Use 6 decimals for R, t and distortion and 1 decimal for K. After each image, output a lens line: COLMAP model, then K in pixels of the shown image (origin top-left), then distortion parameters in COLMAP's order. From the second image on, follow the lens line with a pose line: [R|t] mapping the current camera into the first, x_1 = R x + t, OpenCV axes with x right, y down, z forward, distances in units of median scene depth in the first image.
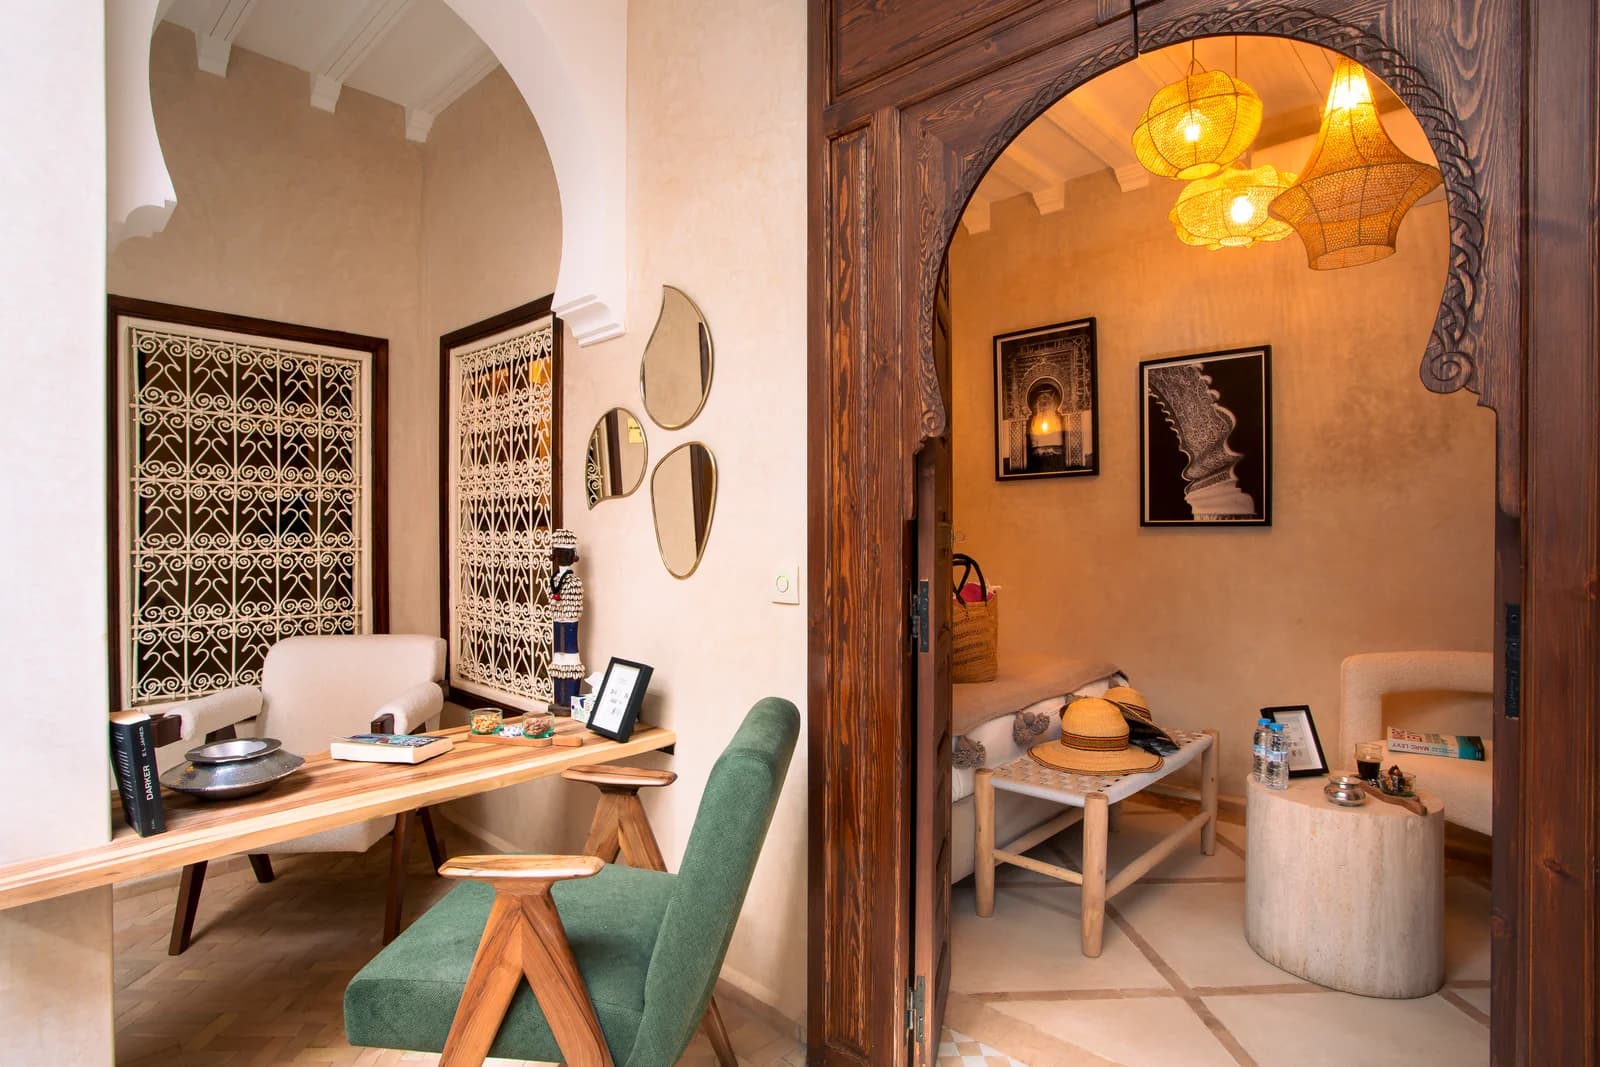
lens RADIAL K [[810.7, 0, 801.2], [0, 810.7, 527.7], [0, 0, 1]] dist [-0.000905, 0.000360]
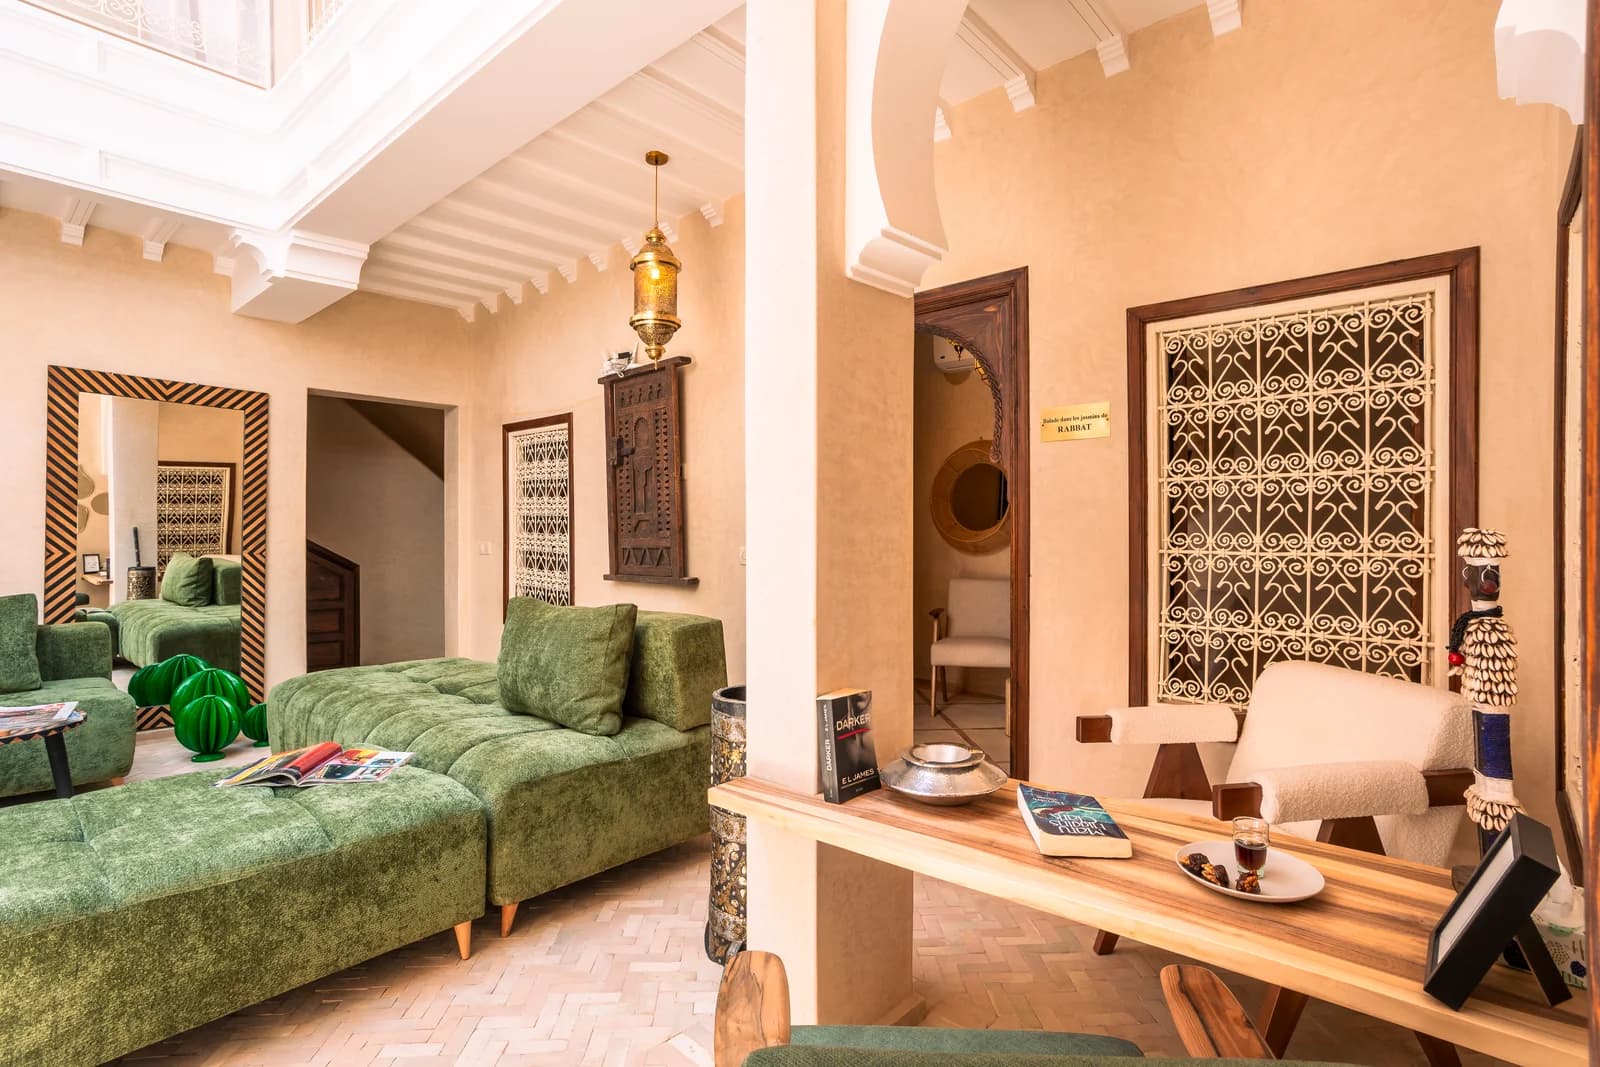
lens RADIAL K [[810.7, 0, 801.2], [0, 810.7, 527.7], [0, 0, 1]] dist [-0.000905, 0.000360]
pose [[0.032890, 0.001433, -0.999458, 0.168747], [0.009141, 0.999957, 0.001734, -0.005014], [0.999417, -0.009193, 0.032875, 0.467492]]
